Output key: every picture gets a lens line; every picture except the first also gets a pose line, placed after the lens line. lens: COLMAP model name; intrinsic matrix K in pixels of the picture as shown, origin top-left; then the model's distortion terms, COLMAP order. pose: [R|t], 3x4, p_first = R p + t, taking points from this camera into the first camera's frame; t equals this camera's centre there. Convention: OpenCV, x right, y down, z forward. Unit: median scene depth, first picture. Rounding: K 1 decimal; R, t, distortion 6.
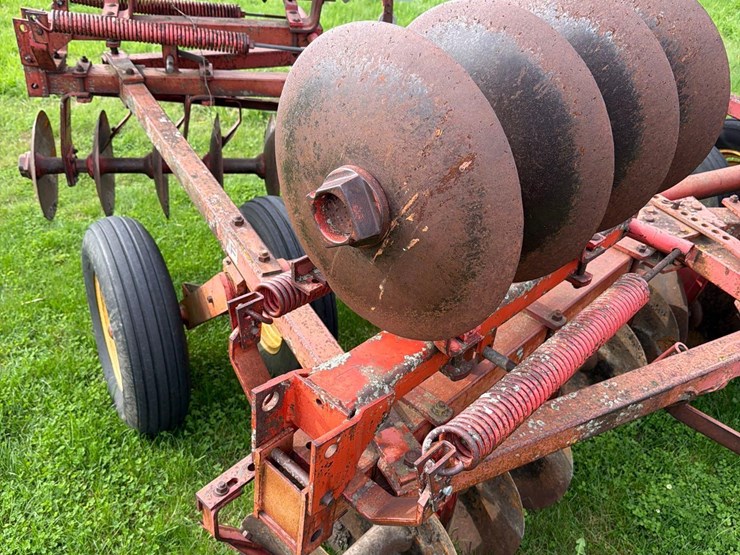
lens RADIAL K [[520.2, 0, 370.0], [0, 520.2, 277.5], [0, 0, 1]] dist [0.046269, -0.074148]
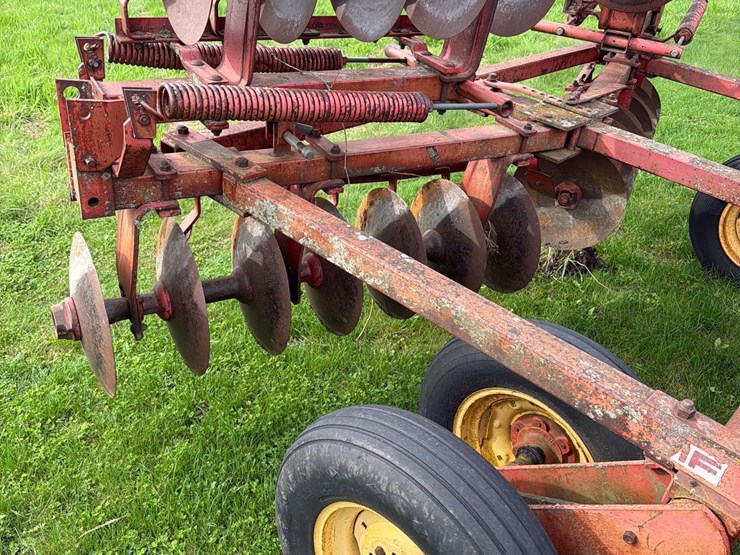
lens RADIAL K [[520.2, 0, 370.0], [0, 520.2, 277.5], [0, 0, 1]] dist [0.046269, -0.074148]
pose [[0.959783, -0.165363, 0.226876, -0.689790], [0.173078, 0.984803, -0.014403, -0.303046], [-0.221046, 0.053091, 0.973817, 0.463286]]
